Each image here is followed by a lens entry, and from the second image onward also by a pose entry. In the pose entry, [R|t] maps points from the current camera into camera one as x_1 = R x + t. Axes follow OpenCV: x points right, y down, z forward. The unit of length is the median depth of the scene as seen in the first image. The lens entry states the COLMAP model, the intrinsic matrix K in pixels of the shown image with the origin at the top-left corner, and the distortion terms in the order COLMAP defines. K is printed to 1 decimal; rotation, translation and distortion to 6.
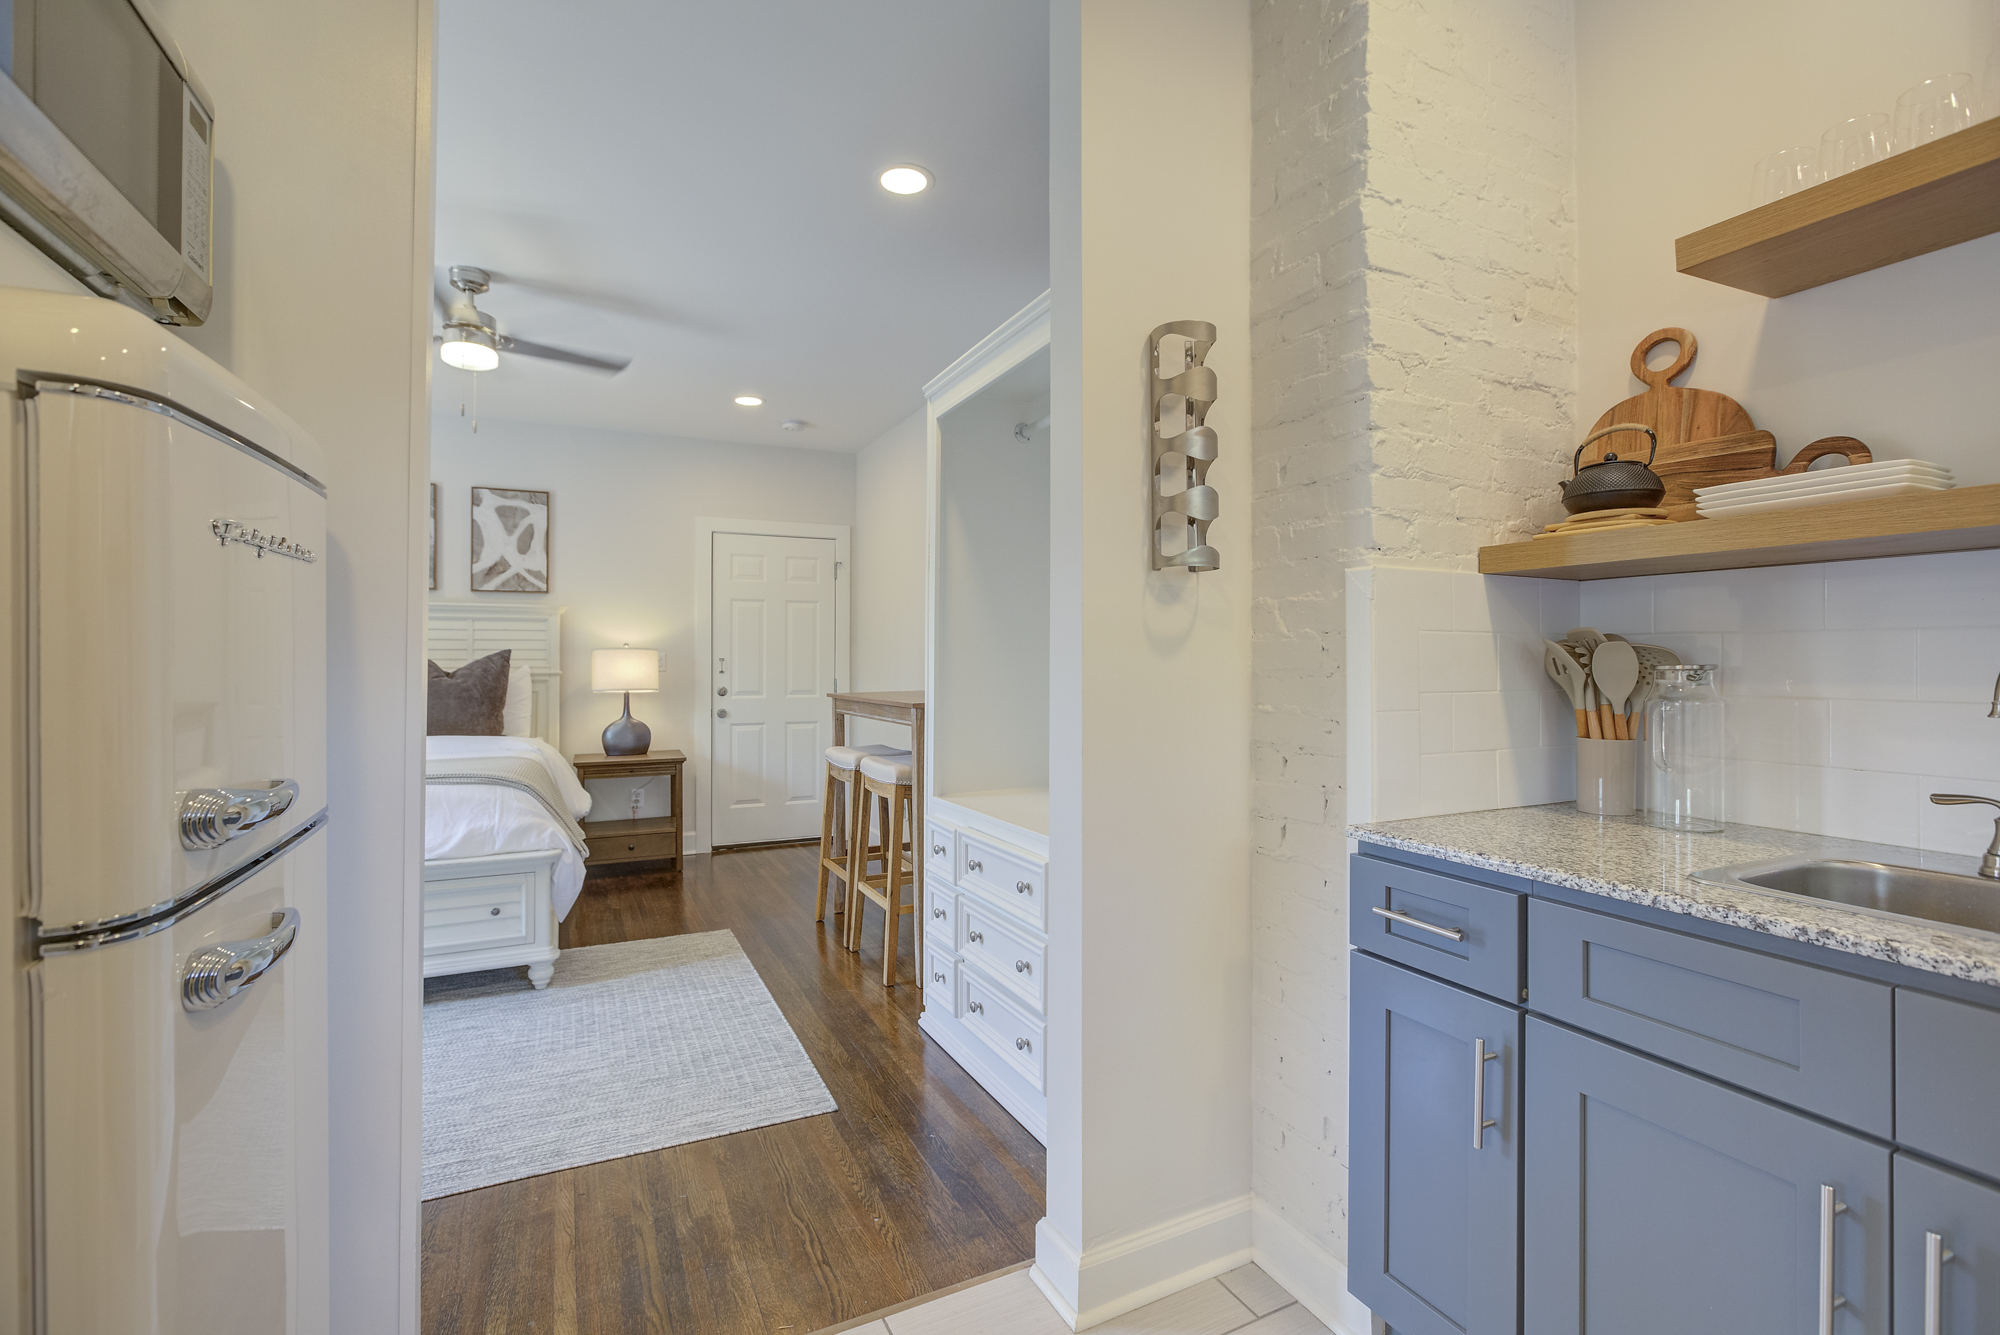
lens RADIAL K [[889.2, 0, 1015.8], [0, 889.2, 655.2], [0, 0, 1]] dist [-0.008389, 0.003426]
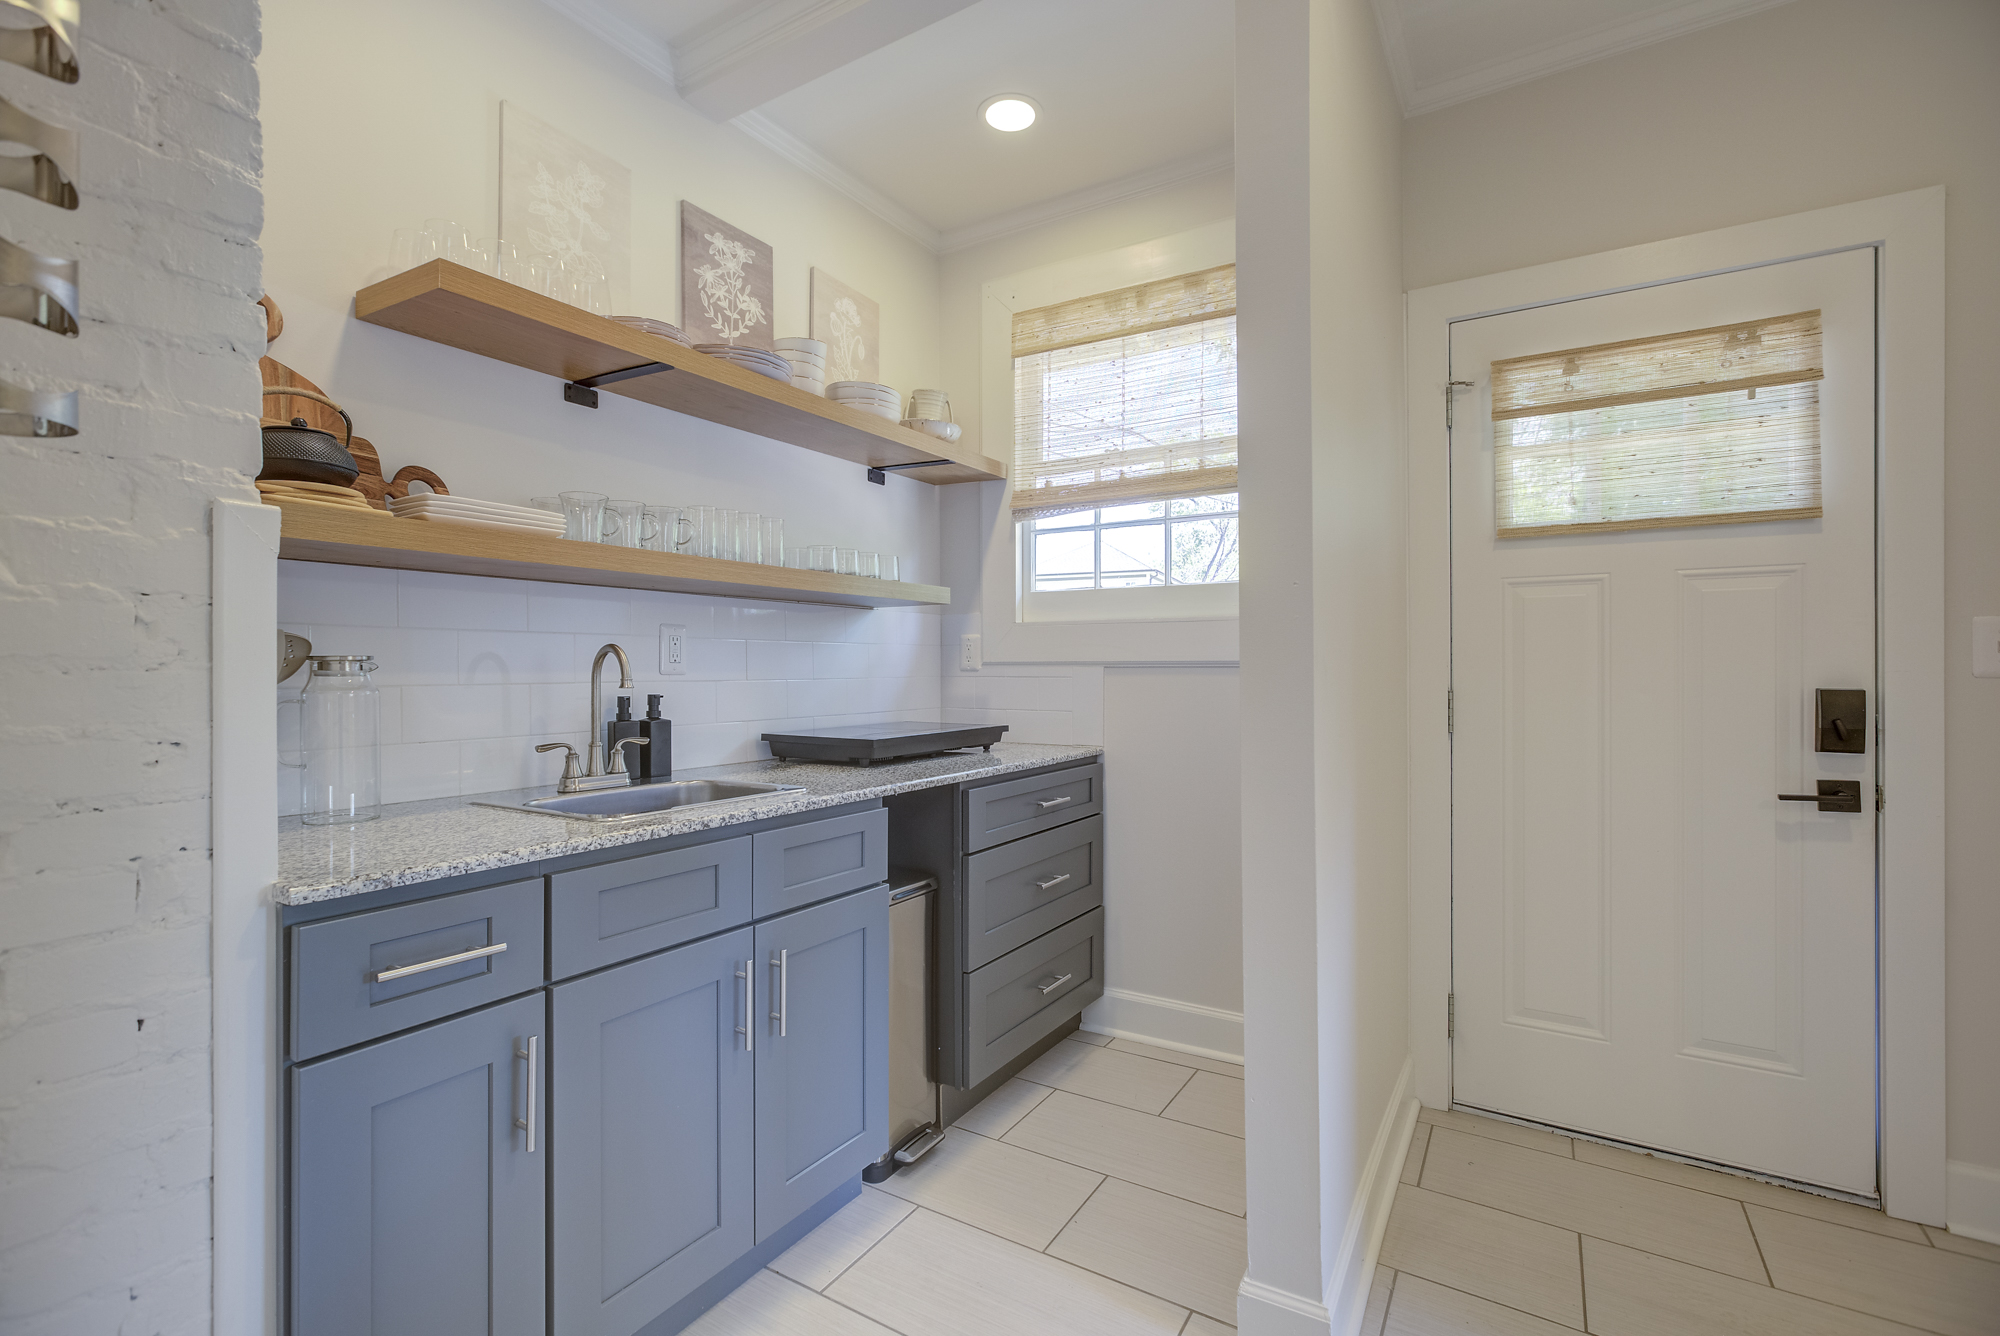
lens RADIAL K [[889.2, 0, 1012.1], [0, 889.2, 672.1], [0, 0, 1]] dist [-0.008389, 0.003426]
pose [[-0.520010, -0.002976, 0.854155, -0.587236], [-0.003831, 0.999992, 0.001151, 0.031357], [-0.854152, -0.002674, -0.520017, 1.076075]]
